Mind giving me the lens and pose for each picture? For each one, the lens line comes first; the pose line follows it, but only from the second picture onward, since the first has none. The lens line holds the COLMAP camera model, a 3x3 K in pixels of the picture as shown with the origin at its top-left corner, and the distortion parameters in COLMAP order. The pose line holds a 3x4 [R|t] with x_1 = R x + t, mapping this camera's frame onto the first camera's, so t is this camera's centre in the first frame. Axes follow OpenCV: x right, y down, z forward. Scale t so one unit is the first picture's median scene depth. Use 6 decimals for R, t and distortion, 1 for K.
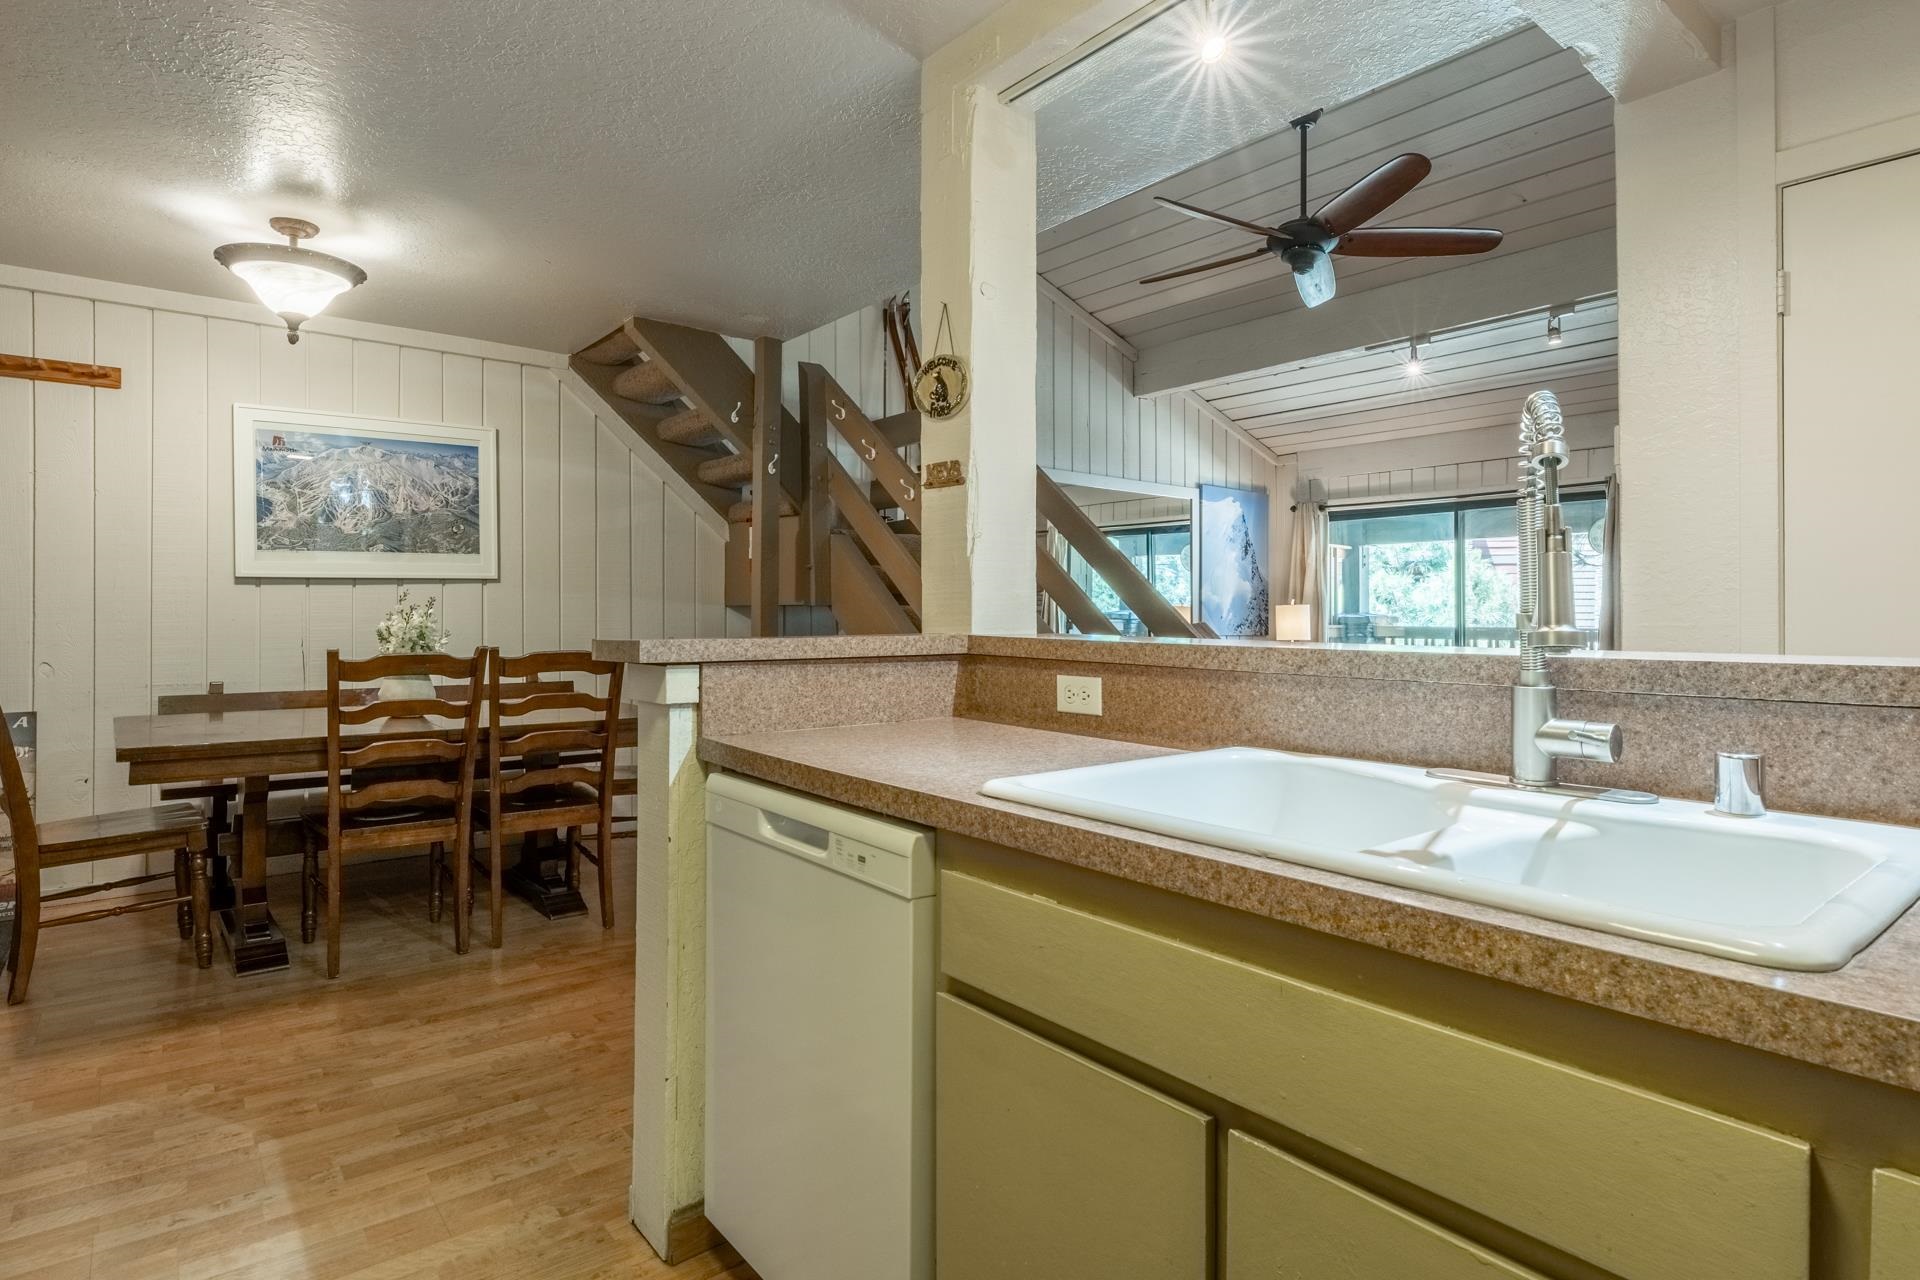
lens RADIAL K [[1018.1, 0, 964.0], [0, 1018.1, 597.5], [0, 0, 1]] dist [-0.001850, -0.003577]
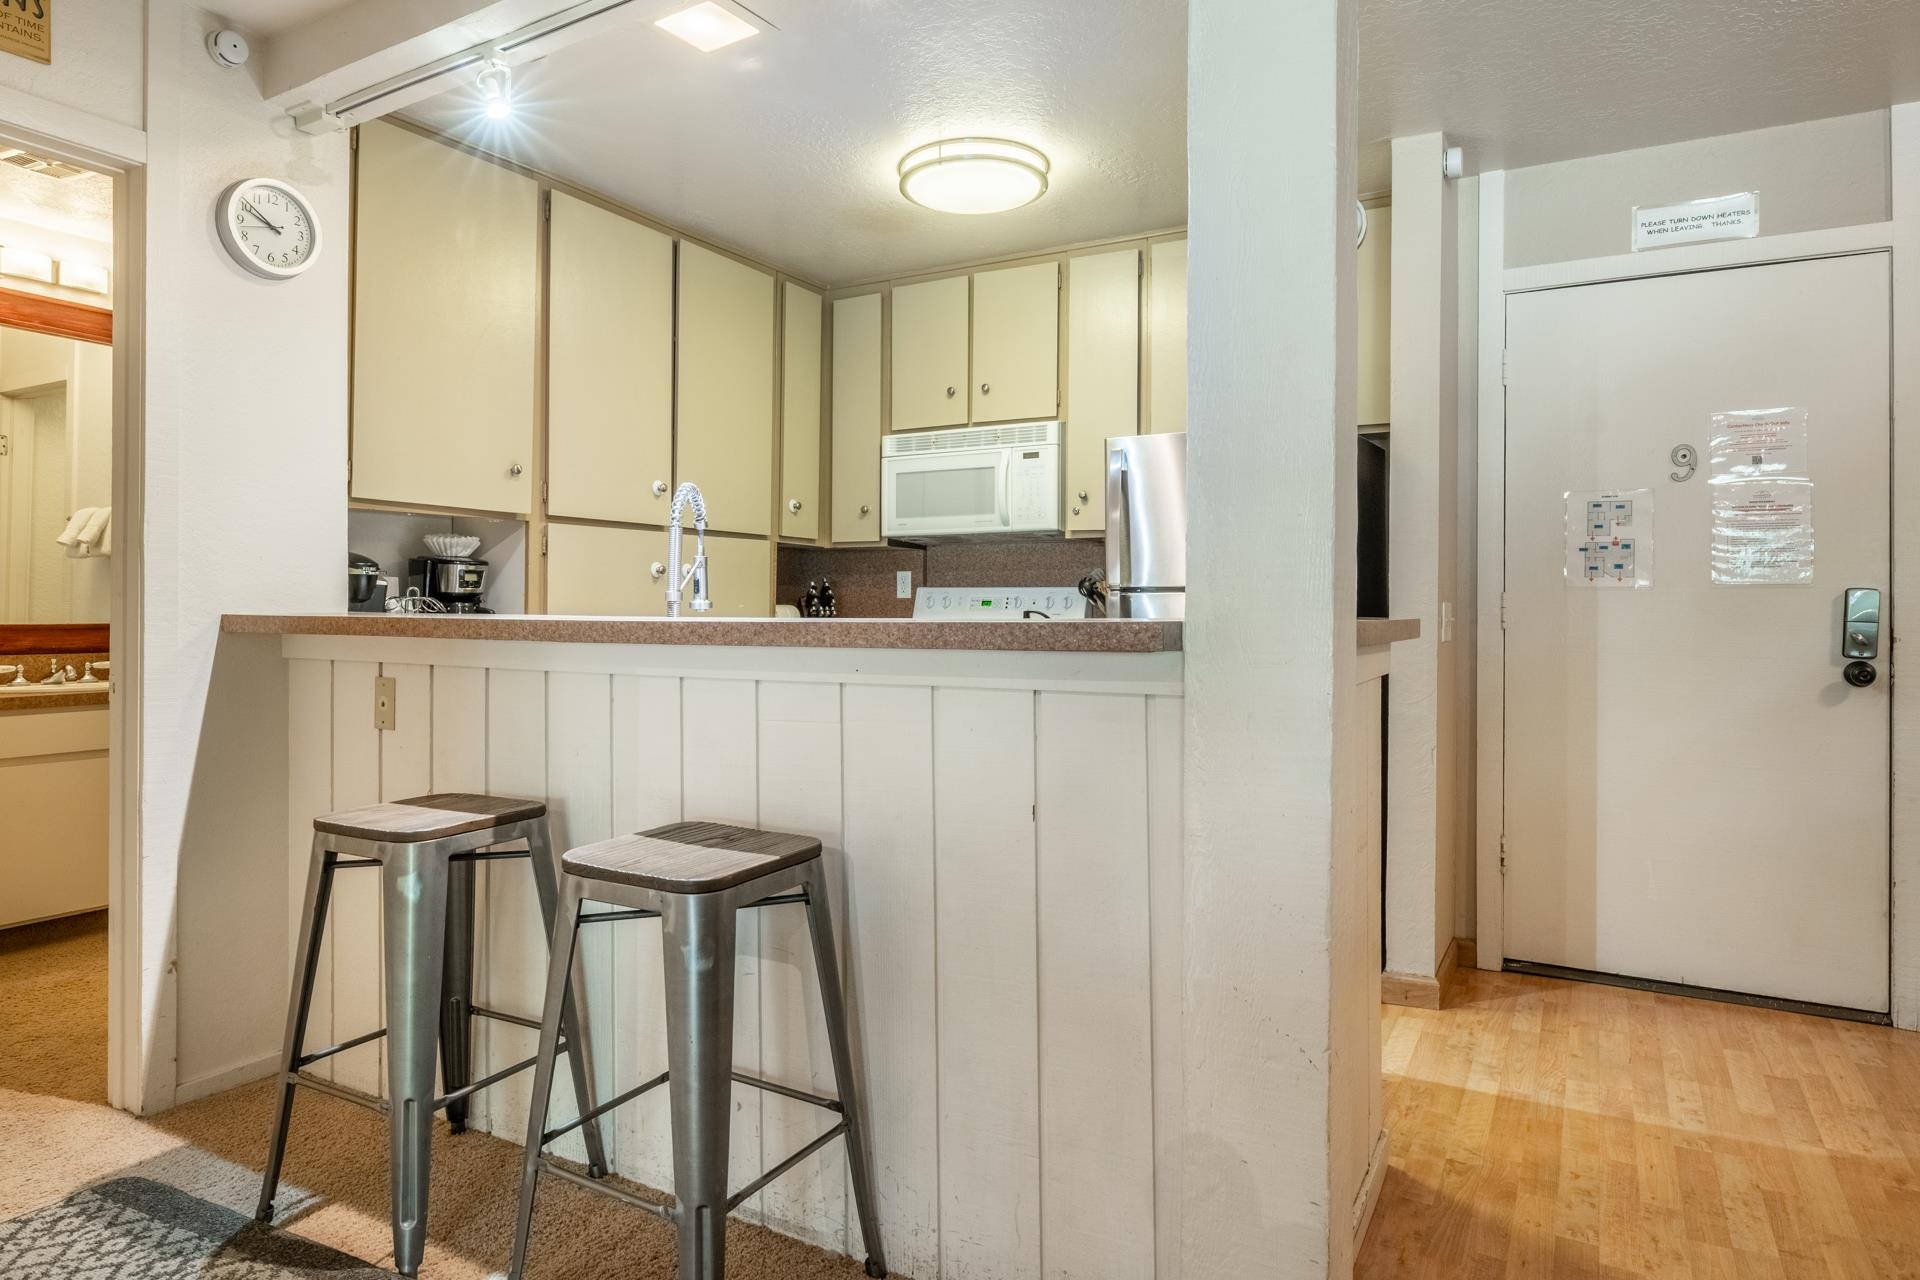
lens RADIAL K [[1144.4, 0, 940.0], [0, 1144.4, 594.7], [0, 0, 1]] dist [0.000543, -0.001671]
pose [[-0.930492, -0.007326, -0.366238, 0.213389], [0.001675, 0.999704, -0.024253, 0.017431], [0.366308, -0.023181, -0.930205, 0.755964]]
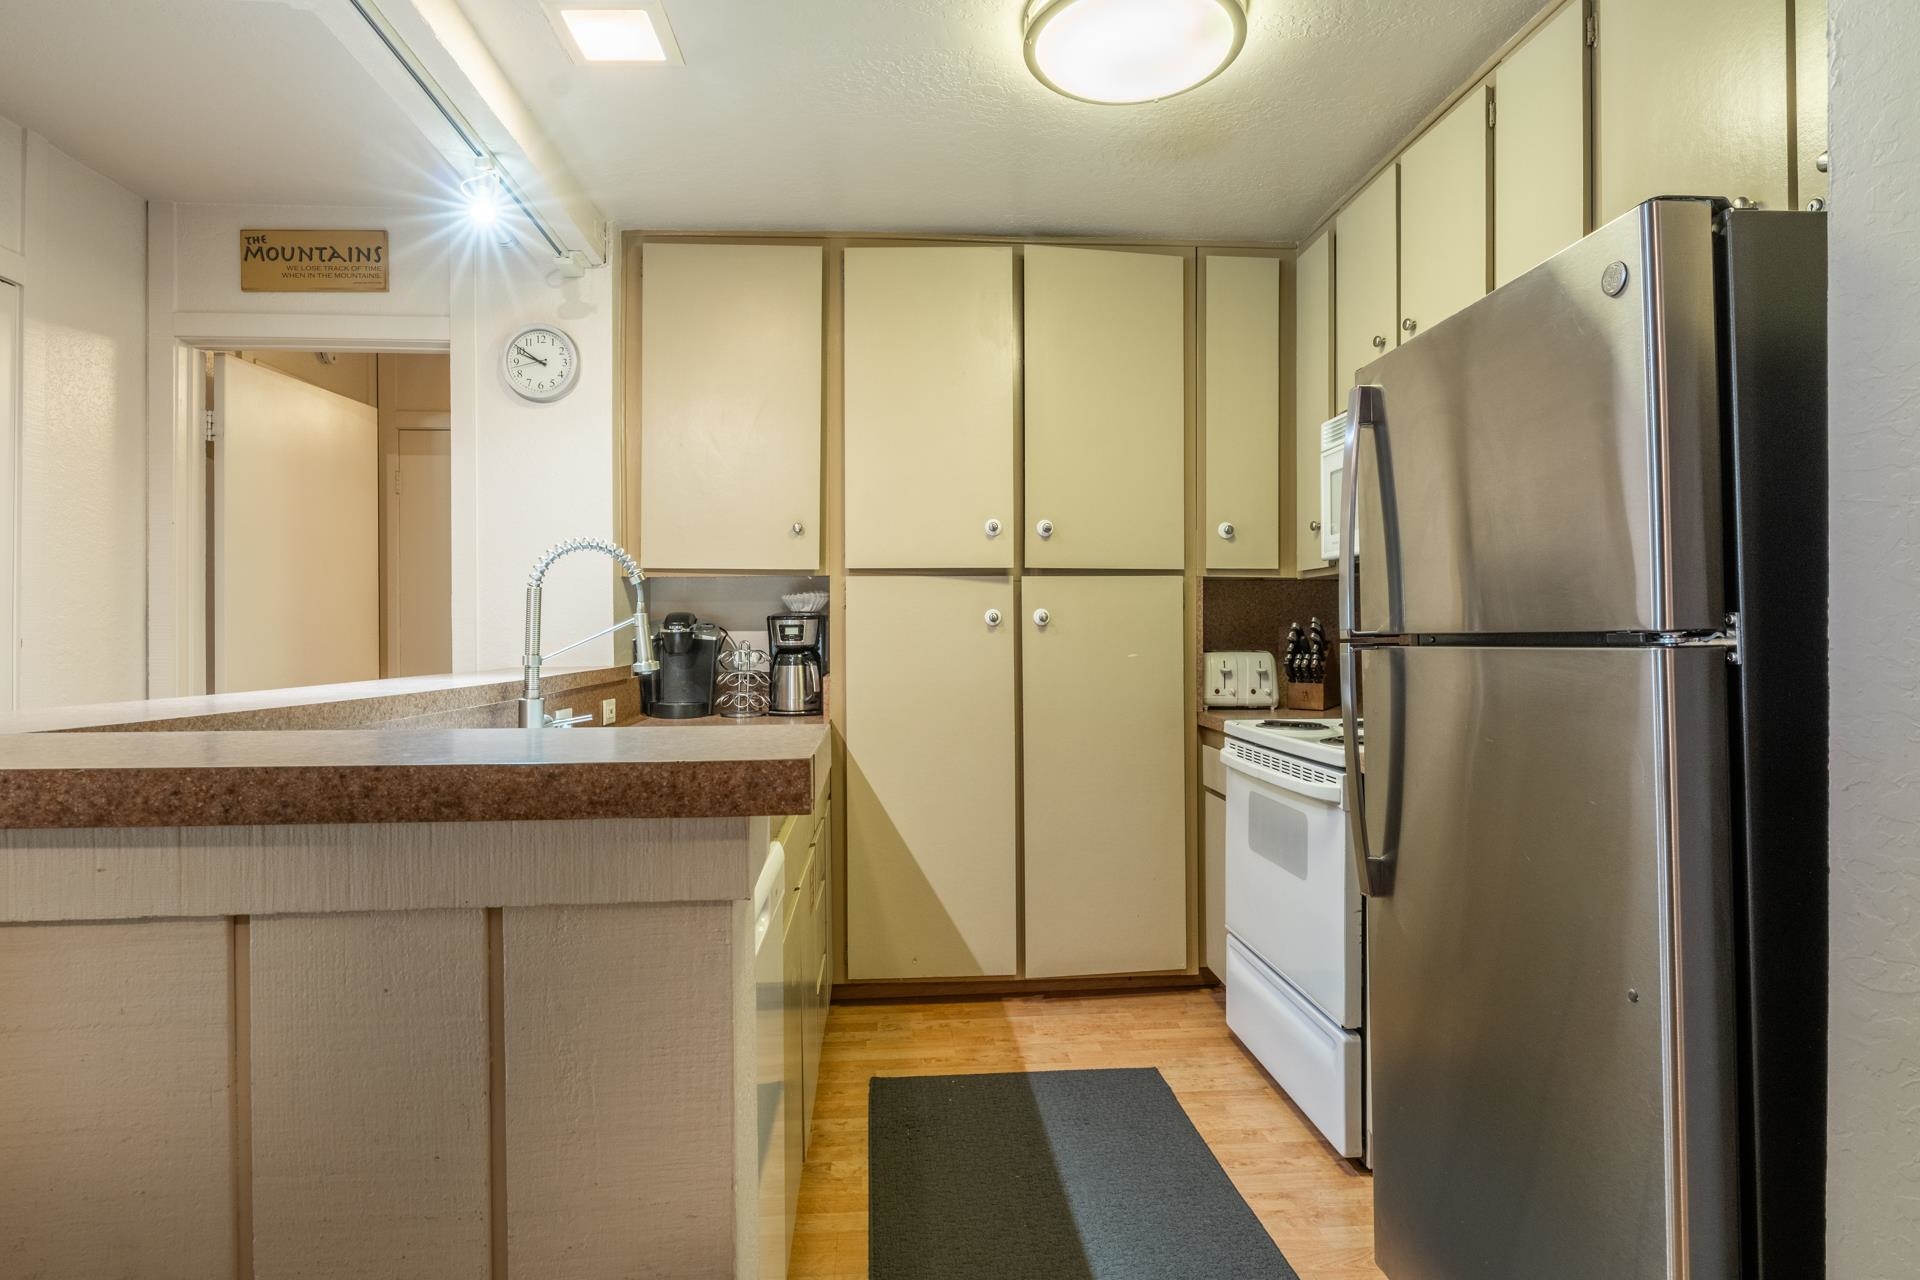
lens RADIAL K [[1018.1, 0, 968.0], [0, 1018.1, 628.5], [0, 0, 1]] dist [-0.001850, -0.003577]
pose [[-0.829279, 0.005908, 0.558804, -0.244258], [-0.004136, 0.999852, -0.016709, -0.000979], [-0.558820, -0.016167, -0.829131, 0.498965]]
